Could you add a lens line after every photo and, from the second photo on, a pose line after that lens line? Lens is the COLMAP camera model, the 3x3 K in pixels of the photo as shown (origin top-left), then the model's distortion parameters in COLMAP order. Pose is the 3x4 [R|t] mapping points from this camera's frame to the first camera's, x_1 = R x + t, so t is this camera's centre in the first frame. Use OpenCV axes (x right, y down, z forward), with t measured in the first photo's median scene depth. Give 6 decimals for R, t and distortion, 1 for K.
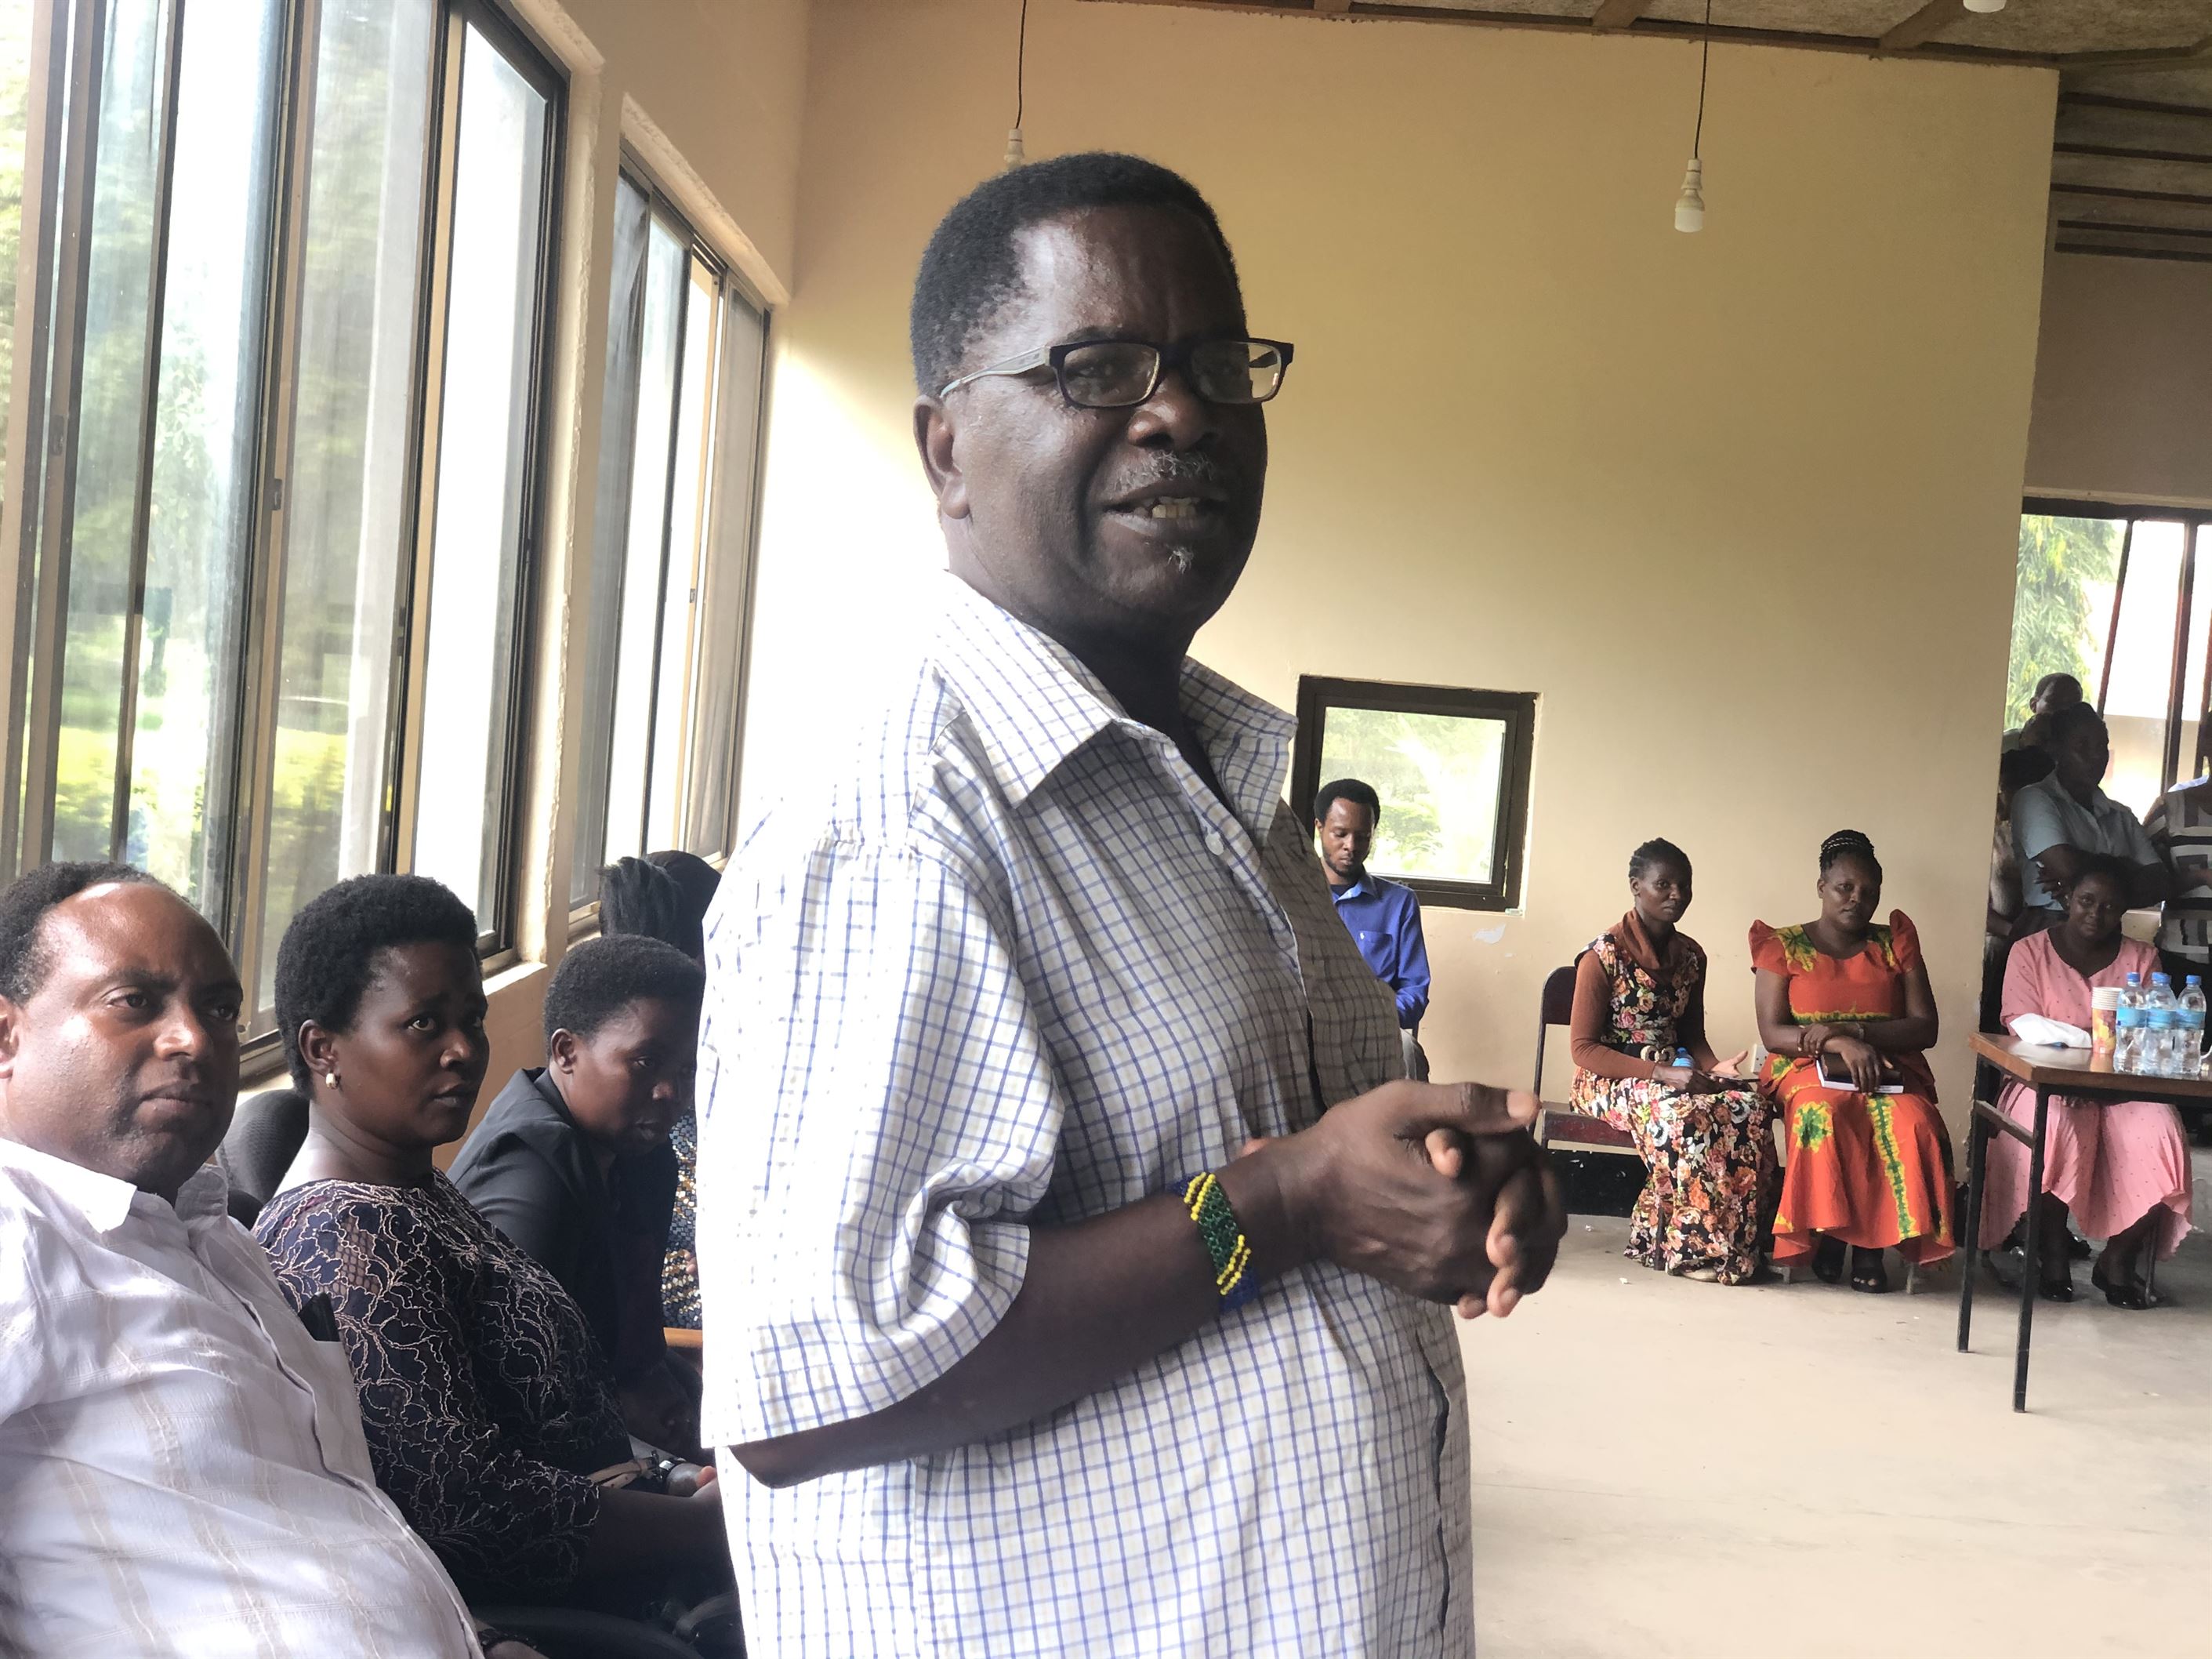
lens RADIAL K [[3349.3, 0, 1107.2], [0, 3349.3, 828.4], [0, 0, 1]] dist [0.029693, 0.000000]
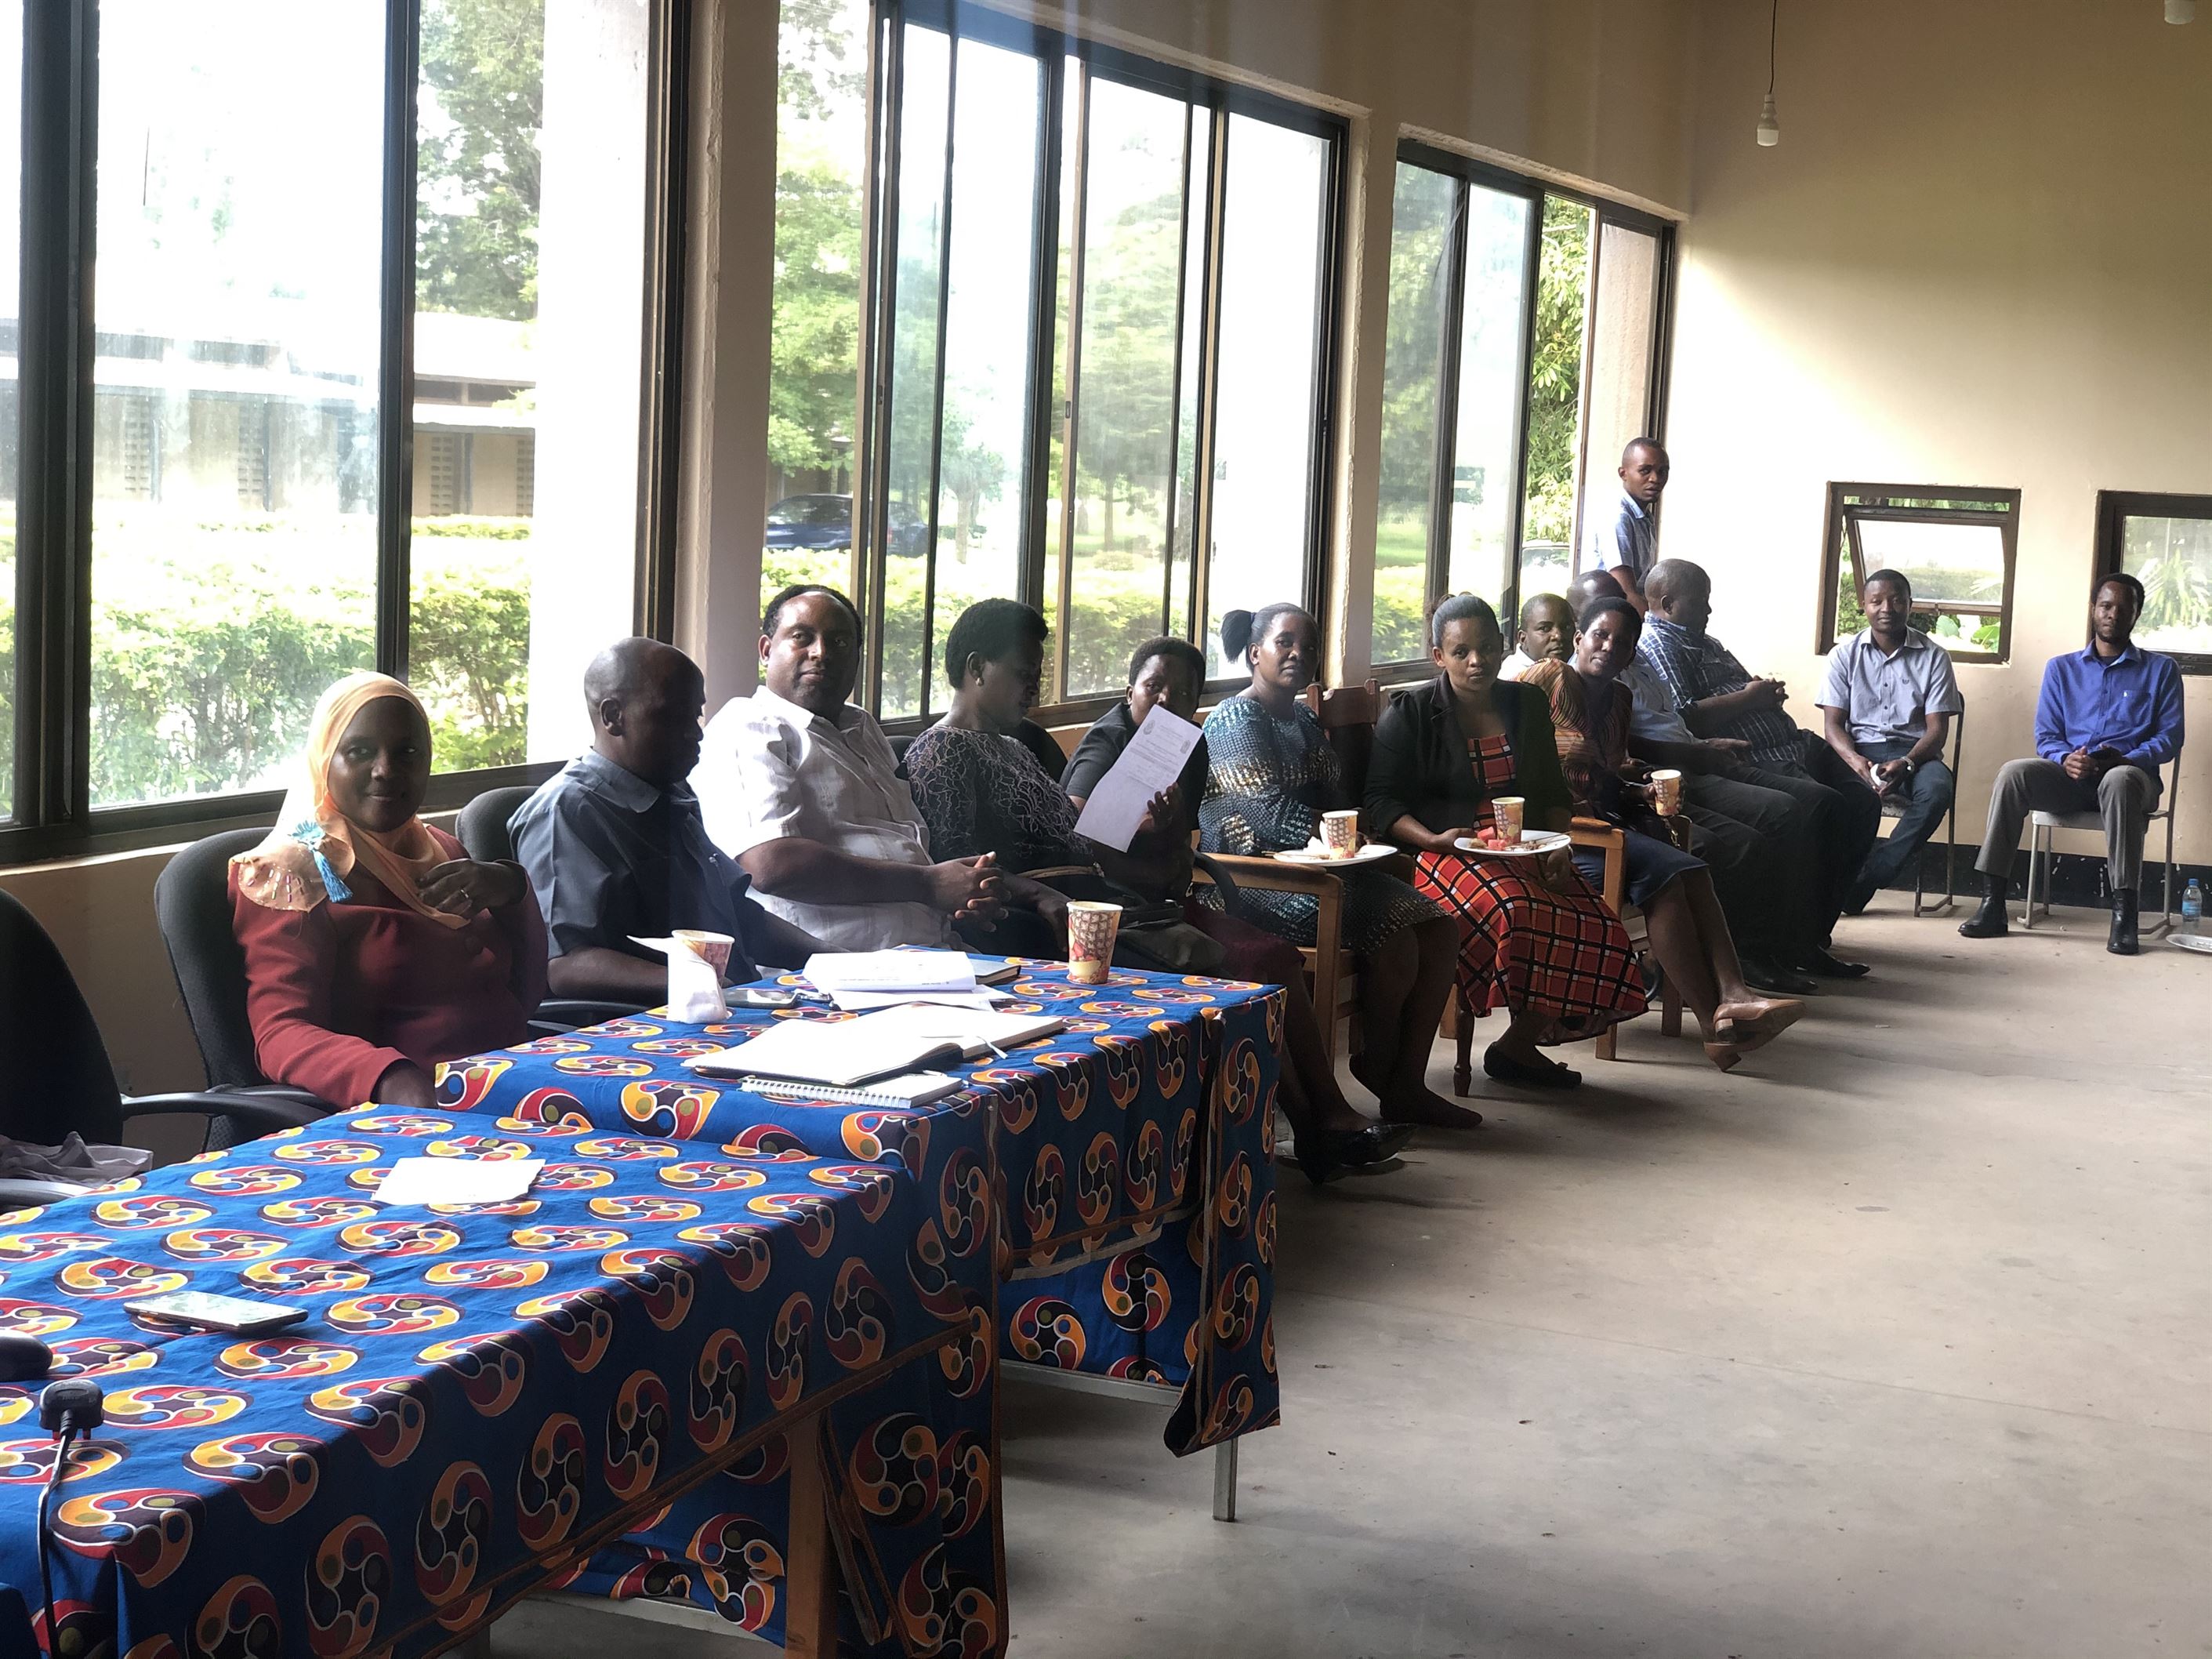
lens RADIAL K [[3349.3, 0, 1105.7], [0, 3349.3, 830.7], [0, 0, 1]] dist [0.029693, 0.000000]
pose [[0.909917, 0.005716, -0.414752, 0.315925], [0.013422, 0.998976, 0.043215, 0.028998], [0.414574, -0.044889, 0.908908, -0.400466]]
